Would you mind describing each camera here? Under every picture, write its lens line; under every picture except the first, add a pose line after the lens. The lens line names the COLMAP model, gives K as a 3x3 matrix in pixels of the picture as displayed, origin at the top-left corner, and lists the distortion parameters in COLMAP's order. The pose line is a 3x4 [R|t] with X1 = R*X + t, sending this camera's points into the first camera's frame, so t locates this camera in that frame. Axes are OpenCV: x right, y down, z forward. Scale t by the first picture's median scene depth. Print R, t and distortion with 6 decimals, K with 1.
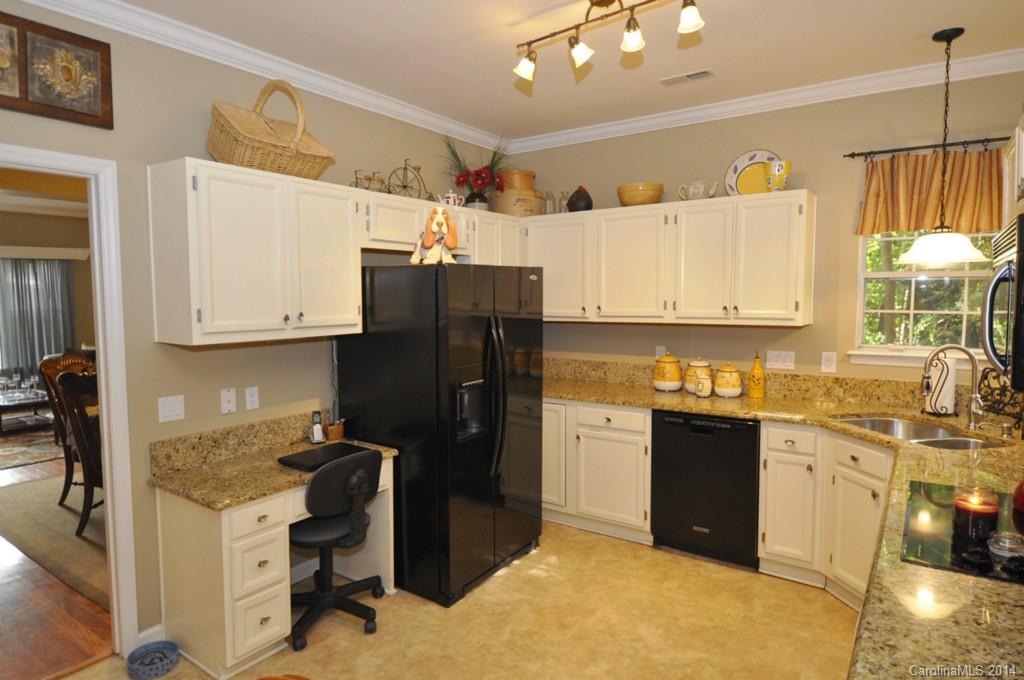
lens RADIAL K [[594.2, 0, 493.1], [0, 594.2, 337.0], [0, 0, 1]] dist [0.017343, -0.010622]
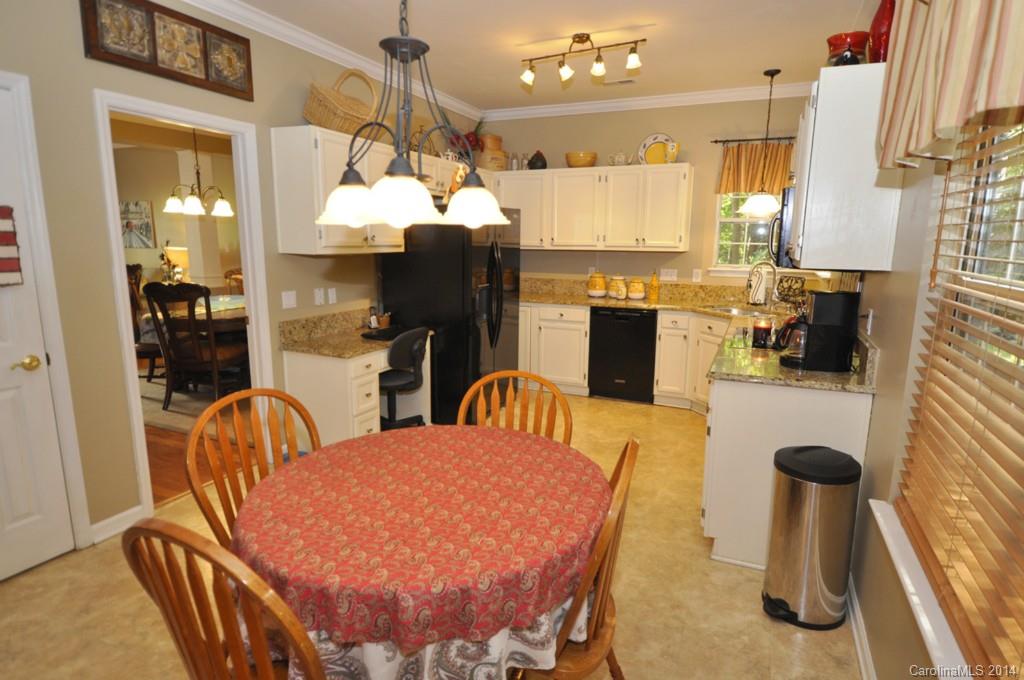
lens RADIAL K [[553.1, 0, 517.1], [0, 553.1, 335.8], [0, 0, 1]] dist [0.022535, -0.001867]
pose [[0.977533, -0.019366, 0.209889, -0.230583], [-0.002503, 0.994634, 0.103430, 0.053817], [-0.210765, -0.101632, 0.972239, -0.368613]]
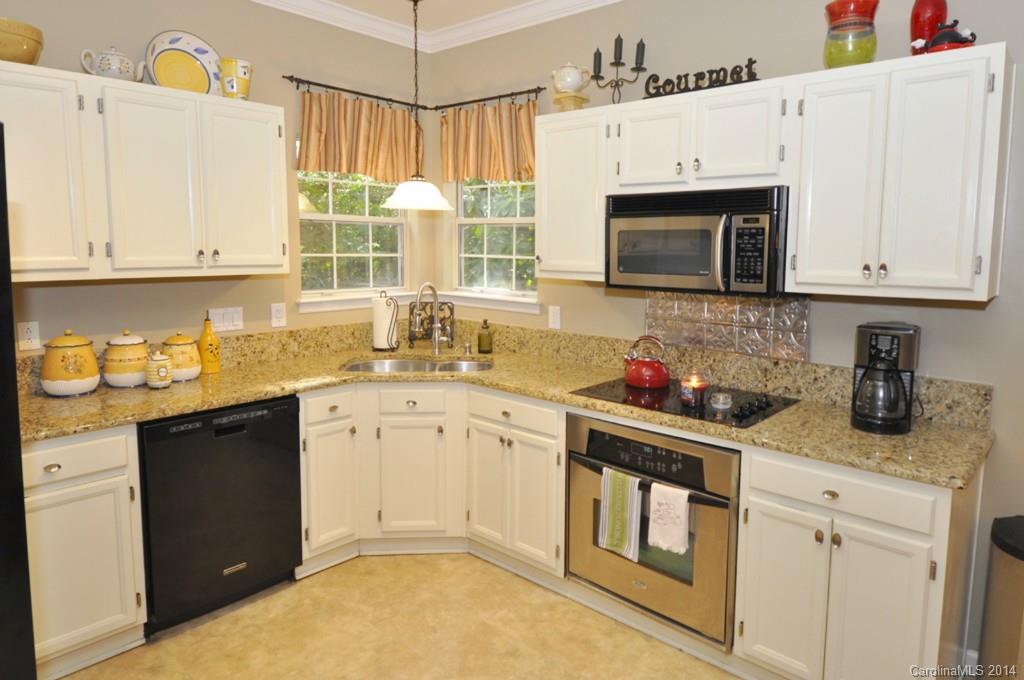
lens RADIAL K [[645.4, 0, 543.7], [0, 645.4, 310.0], [0, 0, 1]] dist [0.000961, -0.001290]
pose [[0.095273, -0.094036, 0.991000, -0.353223], [0.062524, 0.994128, 0.088322, -0.025055], [-0.993486, 0.053547, 0.100593, 0.564423]]
